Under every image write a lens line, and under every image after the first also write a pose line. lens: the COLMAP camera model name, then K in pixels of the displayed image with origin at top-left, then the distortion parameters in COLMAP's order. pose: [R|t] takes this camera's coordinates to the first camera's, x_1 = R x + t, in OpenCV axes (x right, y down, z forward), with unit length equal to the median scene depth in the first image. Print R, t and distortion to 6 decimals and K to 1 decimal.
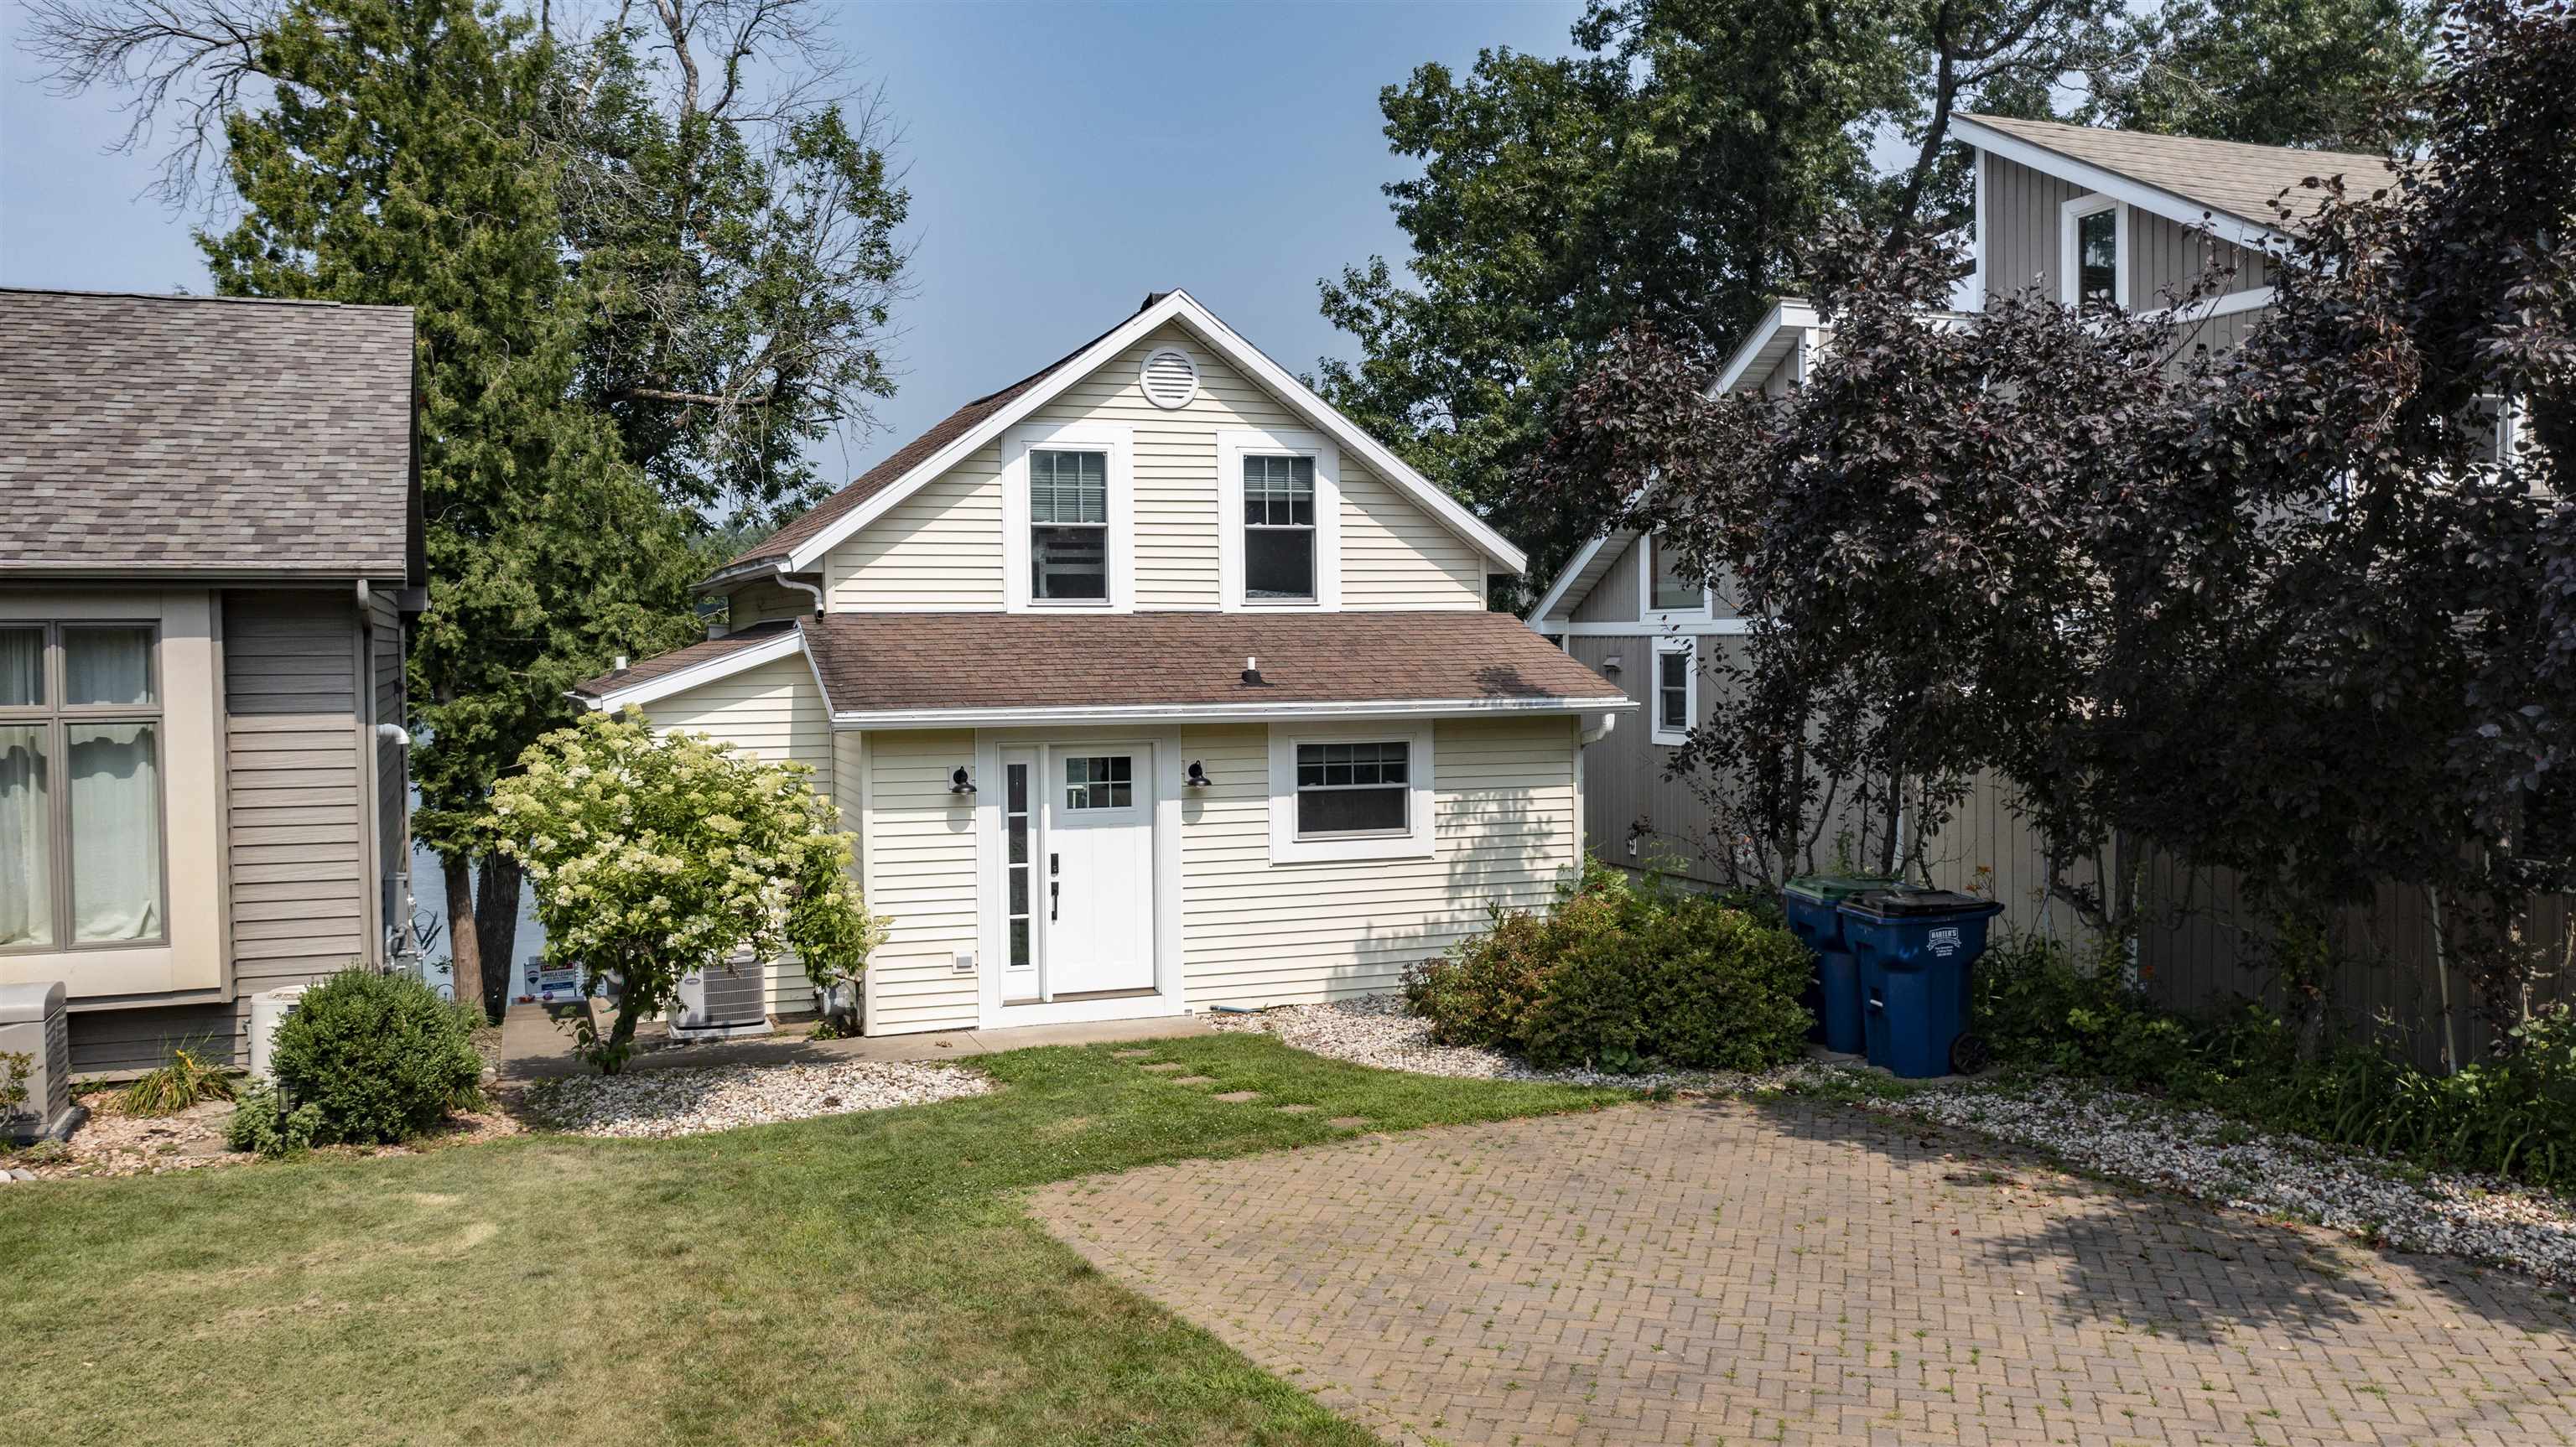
lens RADIAL K [[2044.3, 0, 1287.5], [0, 2044.3, 737.3], [0, 0, 1]] dist [-0.020915, 0.013289]
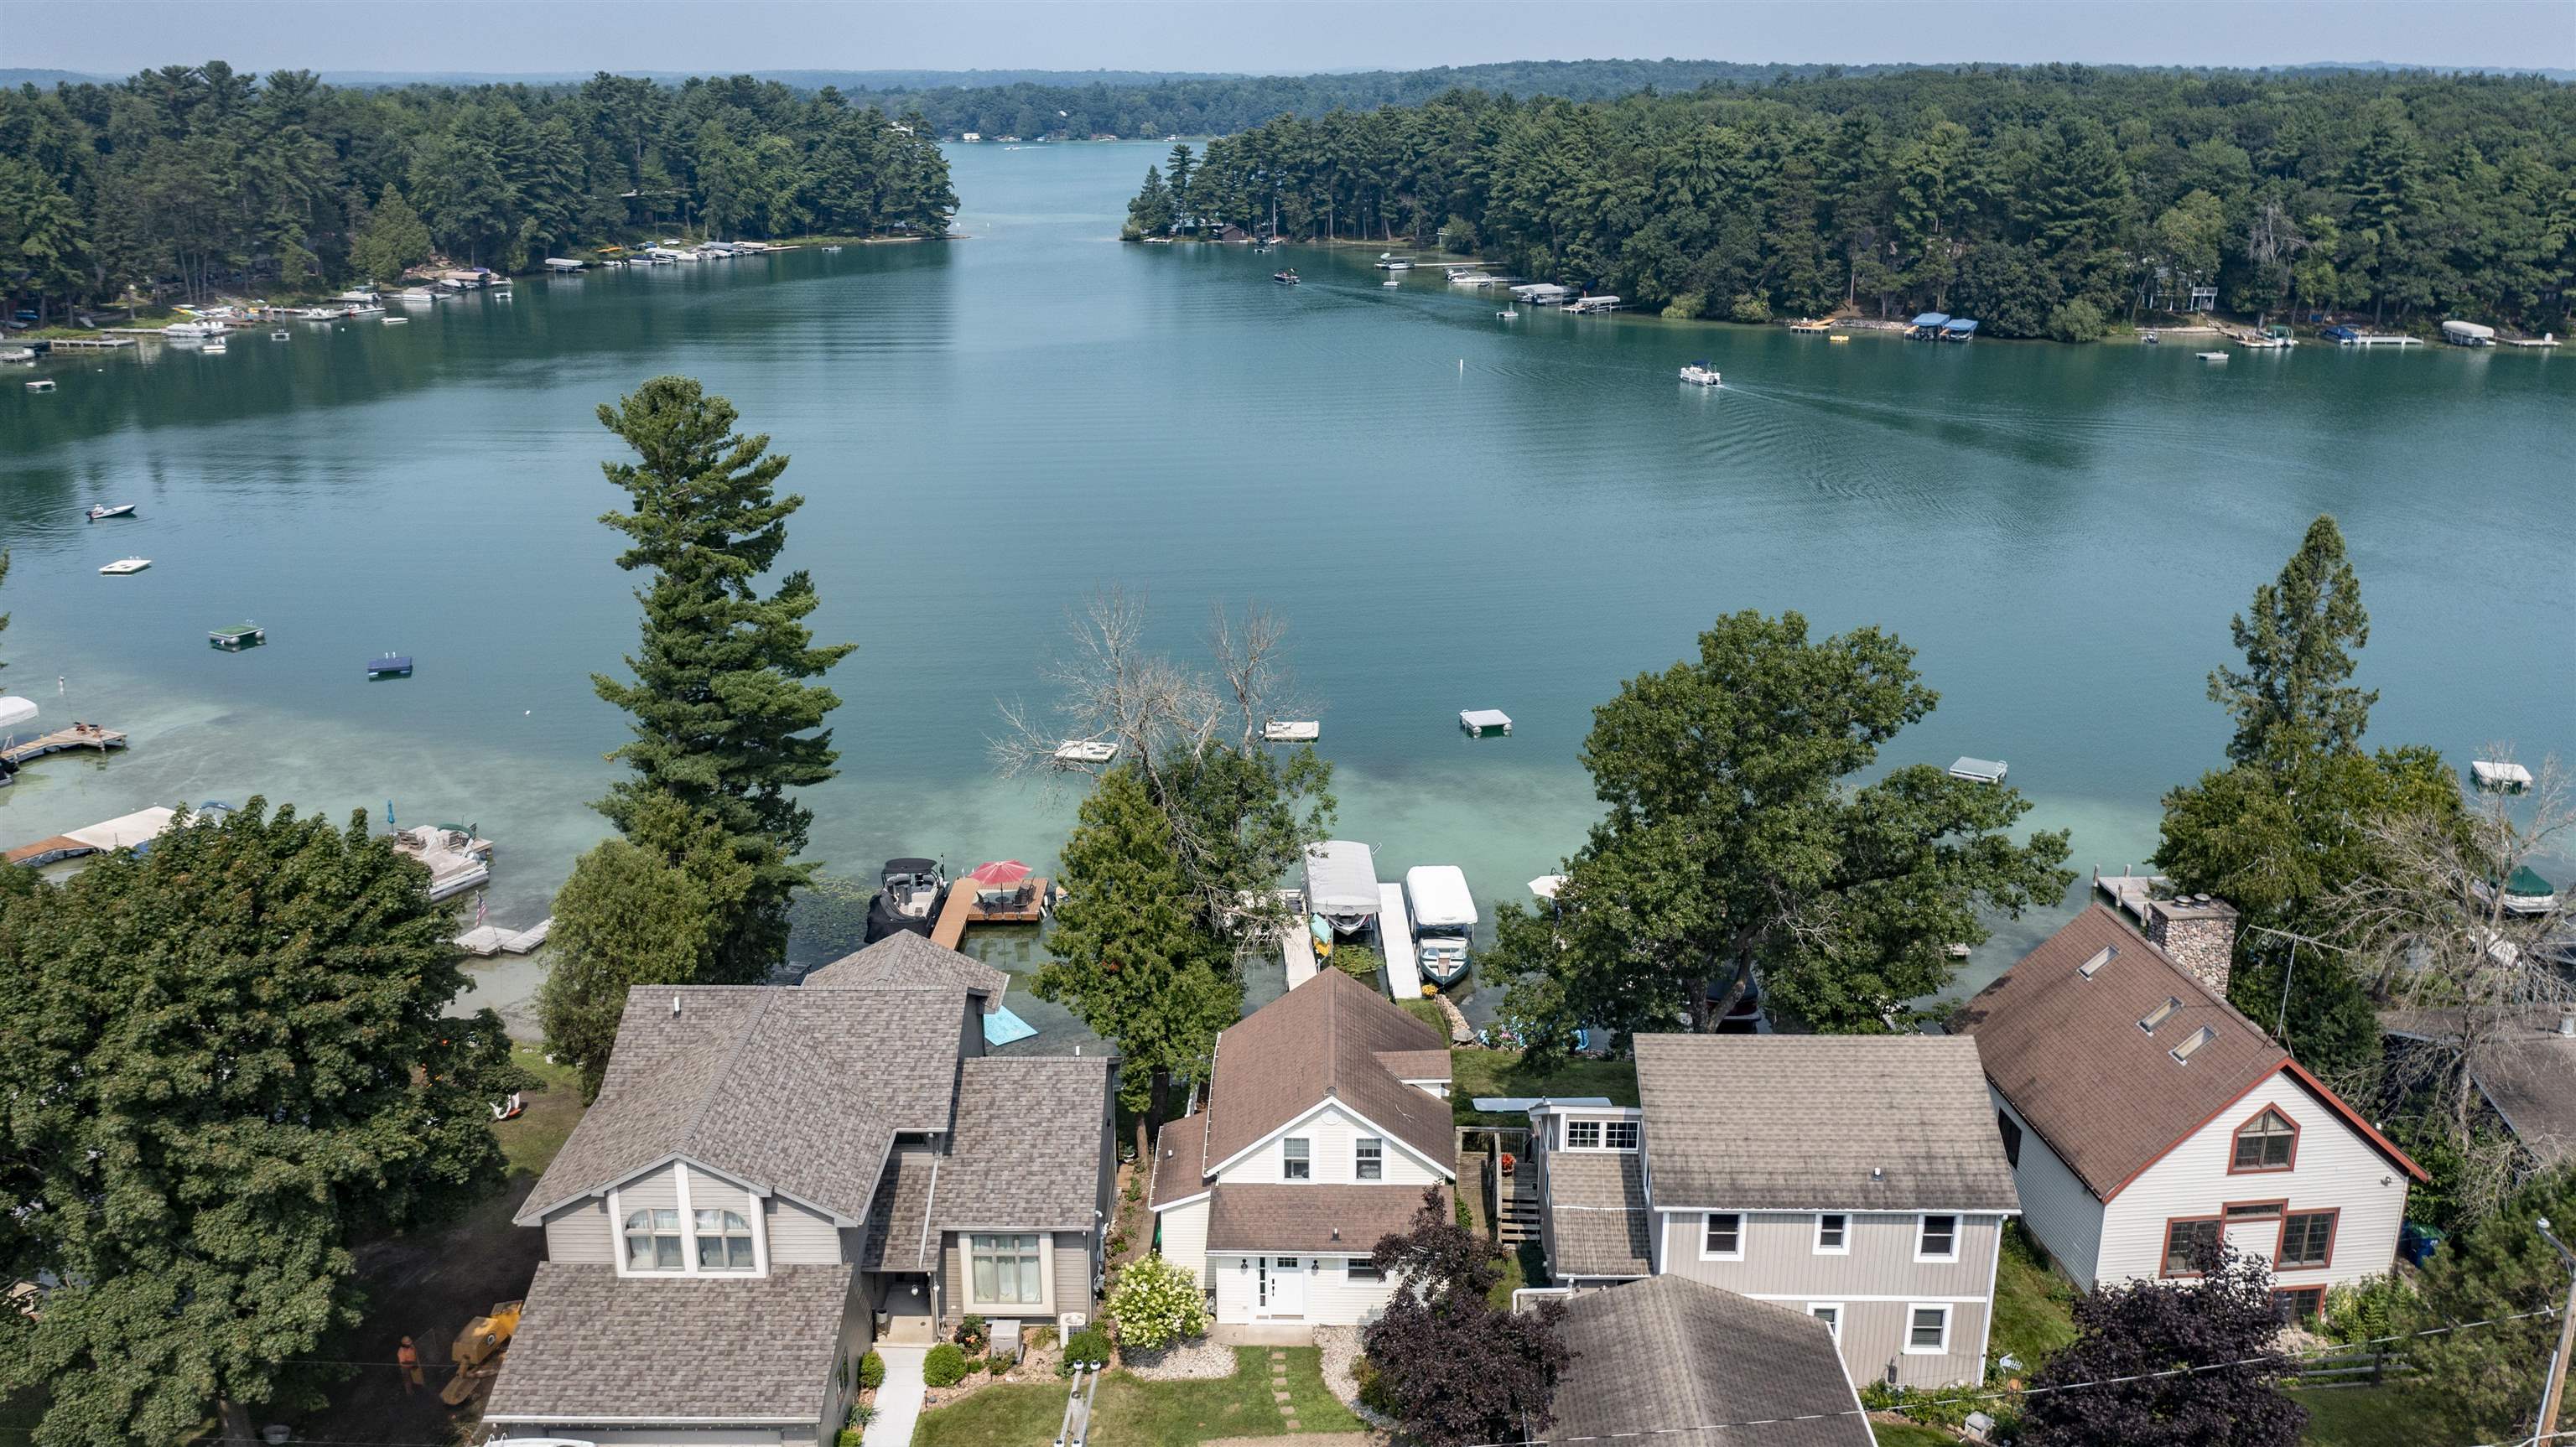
lens RADIAL K [[2044.3, 0, 1292.4], [0, 2044.3, 724.8], [0, 0, 1]] dist [-0.020915, 0.013289]
pose [[0.927277, 0.119827, -0.354681, 0.984611], [-0.022124, 0.963276, 0.267598, -1.697596], [0.373722, -0.240291, 0.895875, -1.763470]]
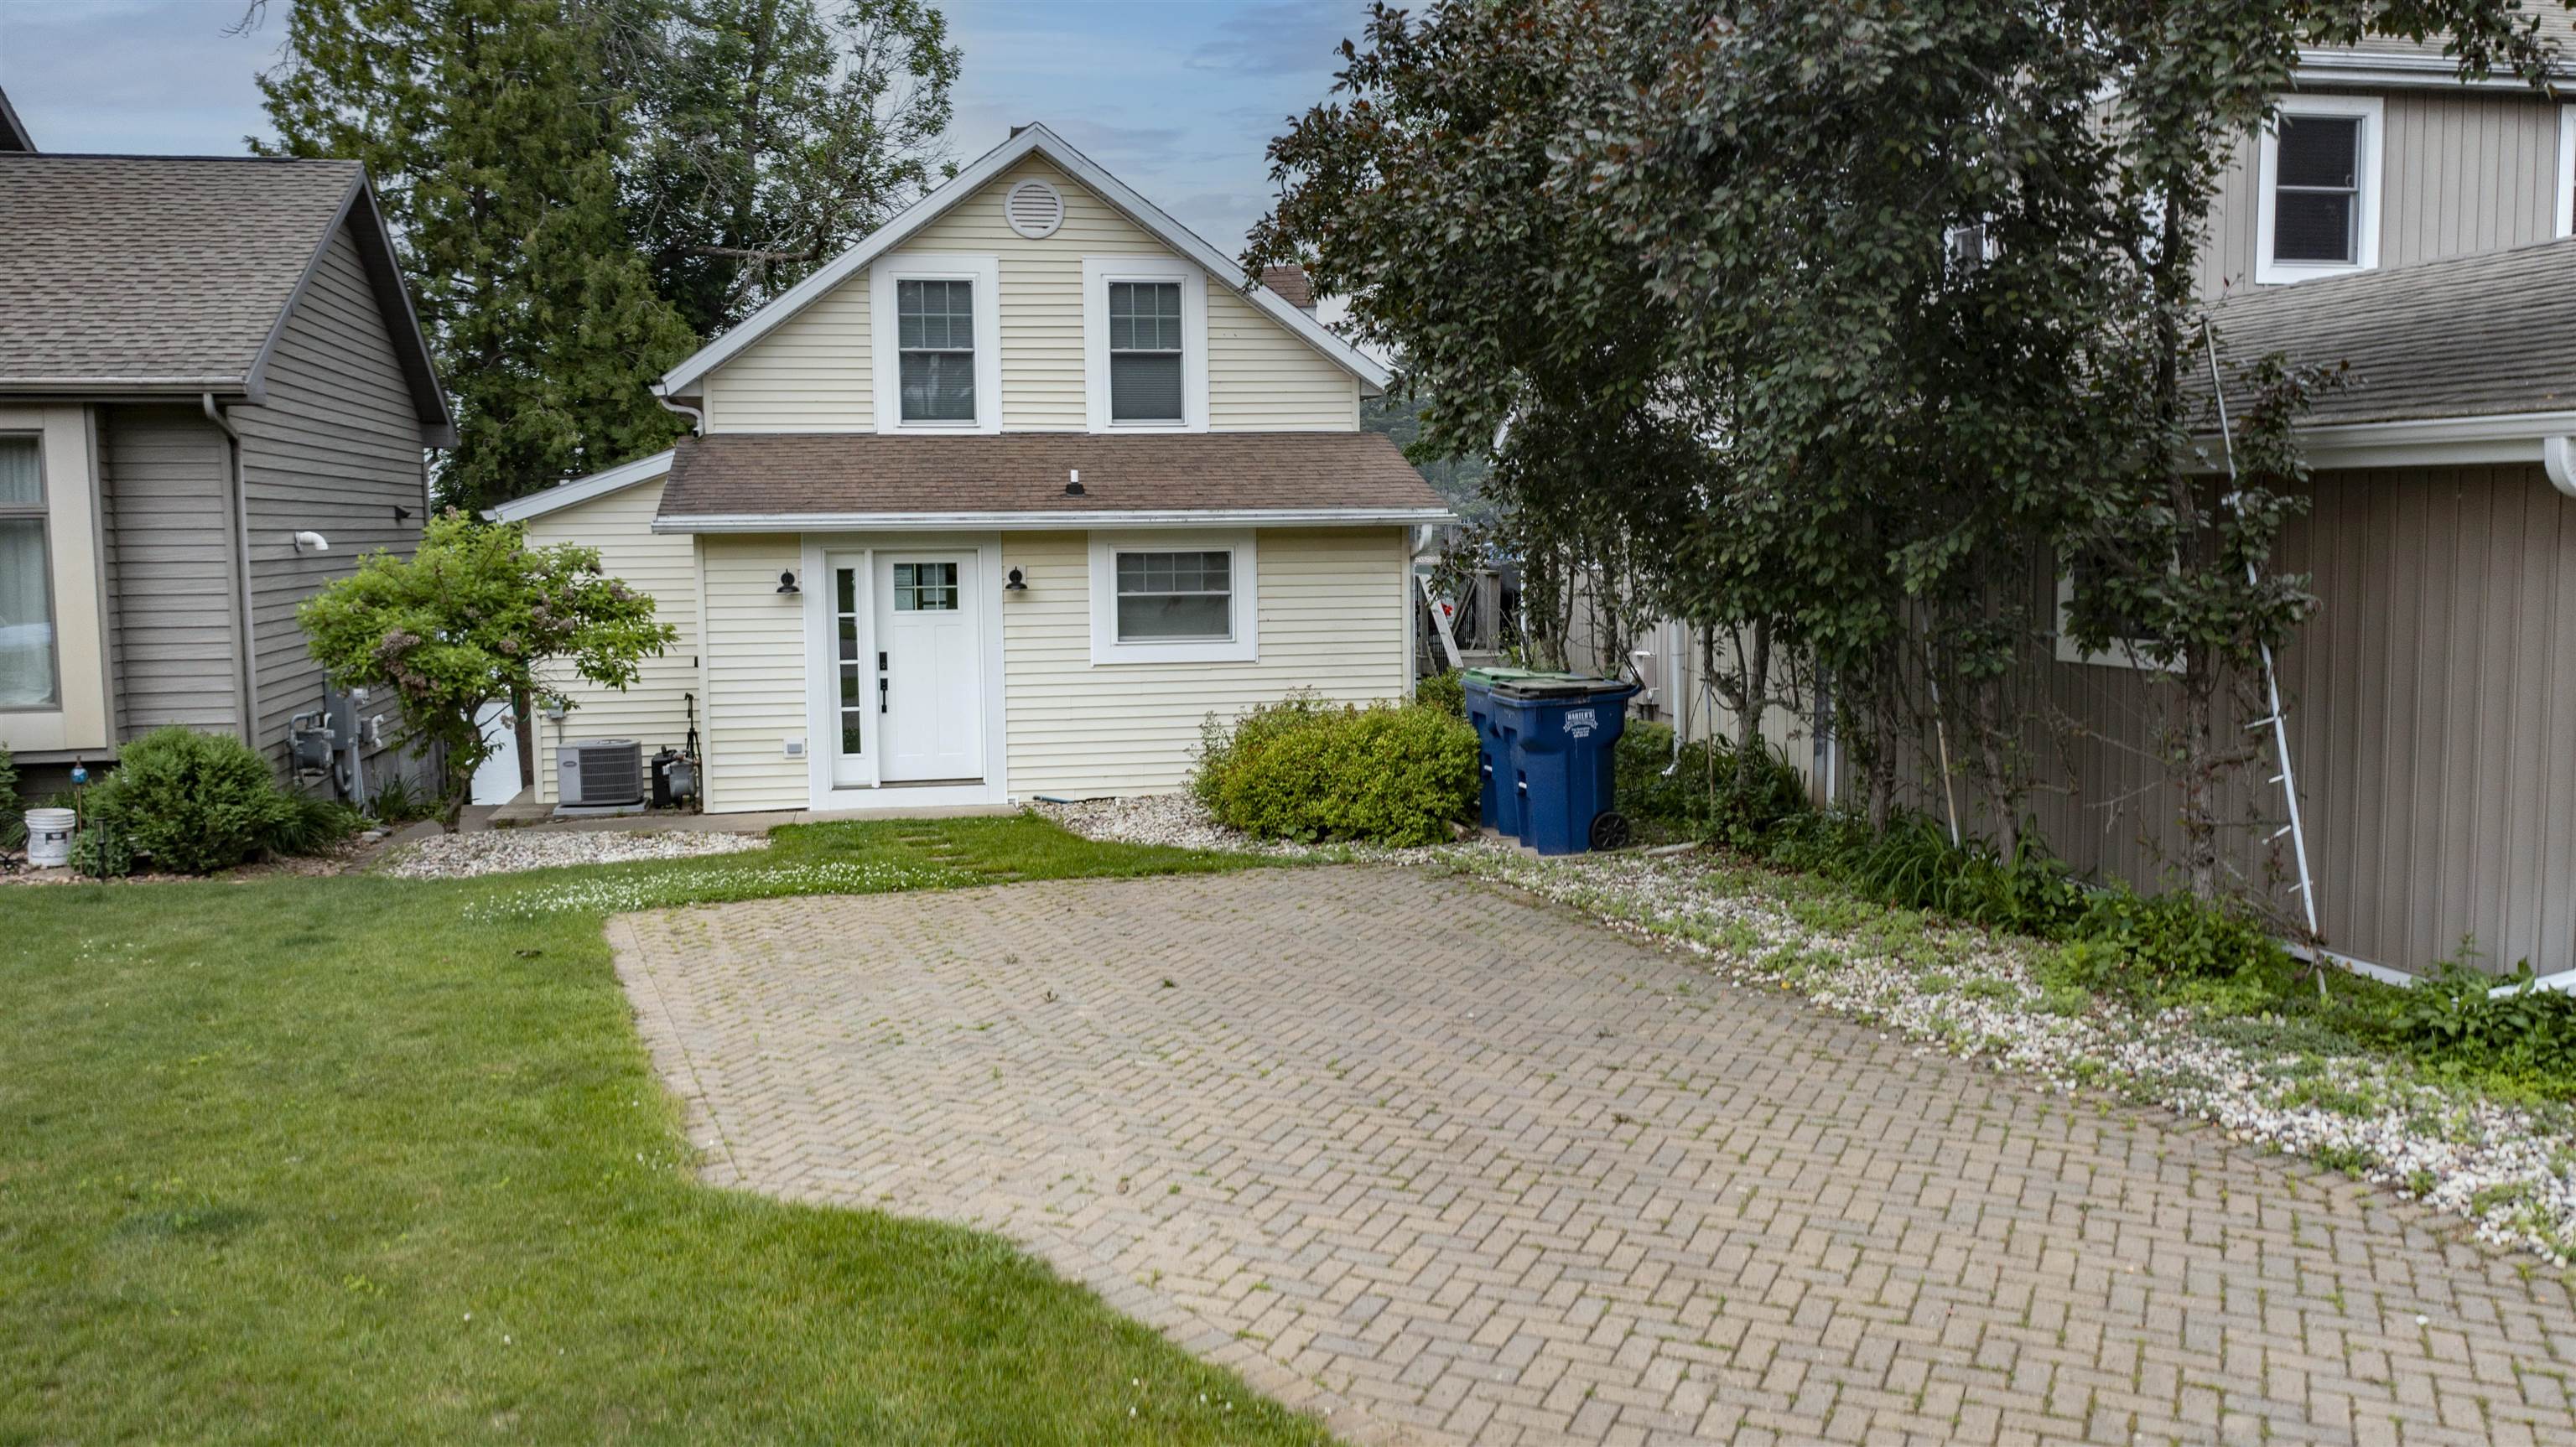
lens RADIAL K [[2044.3, 0, 1288.3], [0, 2044.3, 740.8], [0, 0, 1]] dist [-0.020915, 0.013289]
pose [[0.988408, 0.013271, -0.151239, 0.256502], [-0.003983, 0.998096, 0.061549, 0.035722], [0.151768, -0.060233, 0.986579, -0.037154]]
